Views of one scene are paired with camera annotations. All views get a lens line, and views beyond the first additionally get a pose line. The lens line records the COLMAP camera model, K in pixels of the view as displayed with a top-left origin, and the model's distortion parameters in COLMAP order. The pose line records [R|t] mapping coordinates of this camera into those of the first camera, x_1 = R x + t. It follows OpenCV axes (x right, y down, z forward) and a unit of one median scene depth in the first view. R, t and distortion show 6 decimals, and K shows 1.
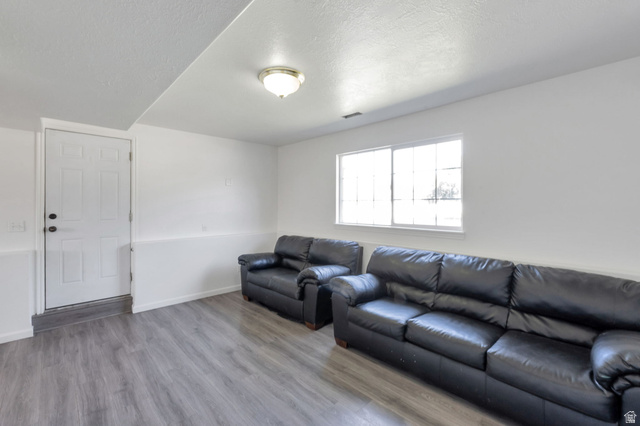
lens RADIAL K [[283.0, 0, 317.8], [0, 283.0, 203.1], [0, 0, 1]] dist [-0.001795, 0.000029]
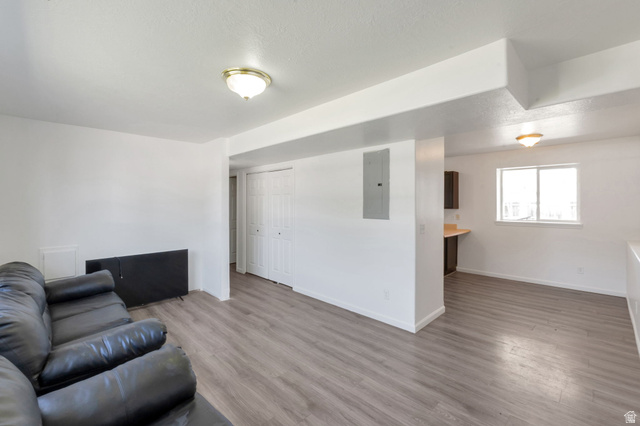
lens RADIAL K [[283.0, 0, 318.4], [0, 283.0, 206.4], [0, 0, 1]] dist [-0.001795, 0.000029]
pose [[-0.999883, -0.001238, -0.015245, -0.328991], [-0.001129, 0.999974, -0.007115, -0.001475], [0.015253, -0.007097, -0.999858, 1.832230]]
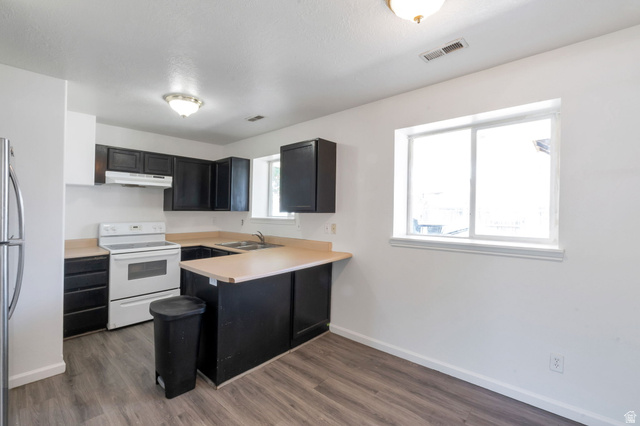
lens RADIAL K [[283.0, 0, 320.3], [0, 283.0, 214.5], [0, 0, 1]] dist [-0.001795, 0.000029]
pose [[-0.996677, -0.001725, -0.081442, -1.219845], [-0.001872, 0.999997, 0.001727, 0.004128], [0.081439, 0.001874, -0.996677, 0.874620]]
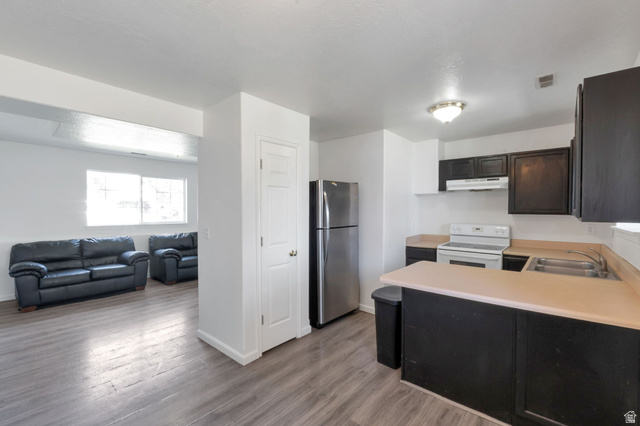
lens RADIAL K [[283.0, 0, 318.6], [0, 283.0, 214.5], [0, 0, 1]] dist [-0.001795, 0.000029]
pose [[-0.085750, -0.018636, 0.996142, -2.048246], [-0.016818, 0.999710, 0.017255, -0.024446], [-0.996175, -0.015273, -0.086039, 0.189576]]
